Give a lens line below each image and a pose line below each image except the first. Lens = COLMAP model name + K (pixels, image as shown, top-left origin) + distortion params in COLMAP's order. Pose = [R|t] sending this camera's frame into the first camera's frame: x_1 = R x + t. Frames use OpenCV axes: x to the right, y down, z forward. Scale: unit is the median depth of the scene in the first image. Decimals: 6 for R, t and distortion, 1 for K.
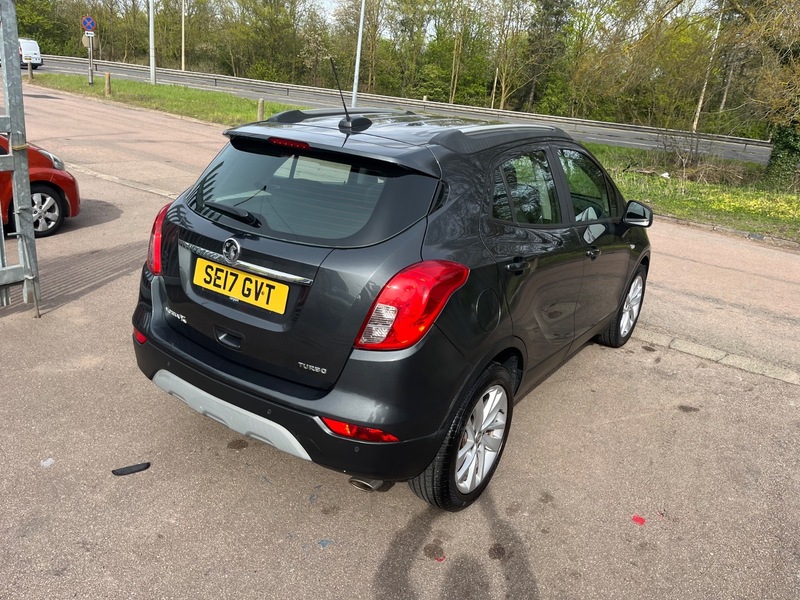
lens RADIAL K [[600.4, 0, 404.1], [0, 600.4, 302.2], [0, 0, 1]] dist [0.089598, -0.131850]
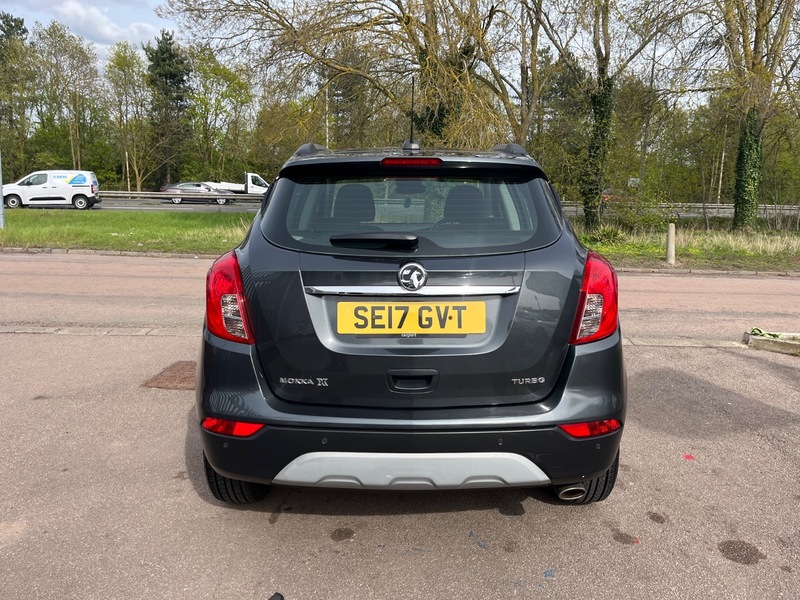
lens RADIAL K [[600.4, 0, 404.1], [0, 600.4, 302.2], [0, 0, 1]] dist [0.089598, -0.131850]
pose [[0.831493, -0.185222, 0.523749, -0.713074], [0.247780, 0.967461, -0.051231, -0.008169], [-0.497217, 0.172373, 0.850331, 0.251342]]
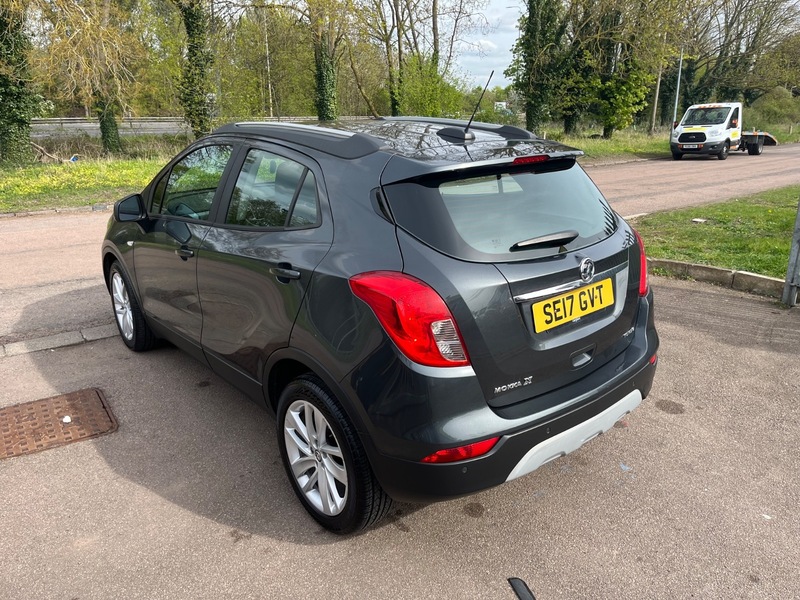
lens RADIAL K [[599.5, 0, 405.9], [0, 599.5, 298.3], [0, 0, 1]] dist [0.091925, -0.135762]
pose [[0.276997, -0.385787, 0.880023, -1.187130], [0.344130, 0.894939, 0.284006, -0.403743], [-0.897133, 0.224173, 0.380656, 0.843382]]
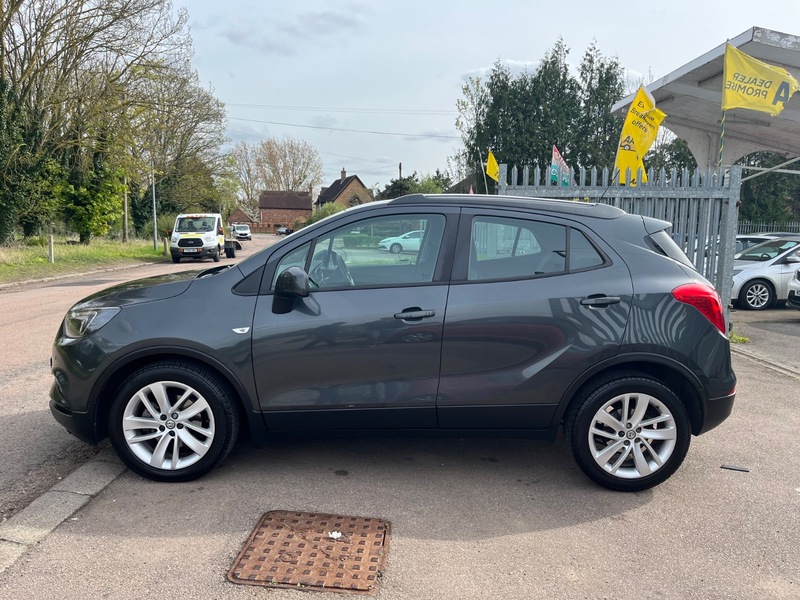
lens RADIAL K [[600.4, 0, 404.1], [0, 600.4, 302.2], [0, 0, 1]] dist [0.089598, -0.131850]
pose [[-0.570779, -0.216881, 0.791943, -1.158428], [0.189404, 0.903700, 0.383996, -0.822117], [-0.798960, 0.369174, -0.474735, 2.386289]]
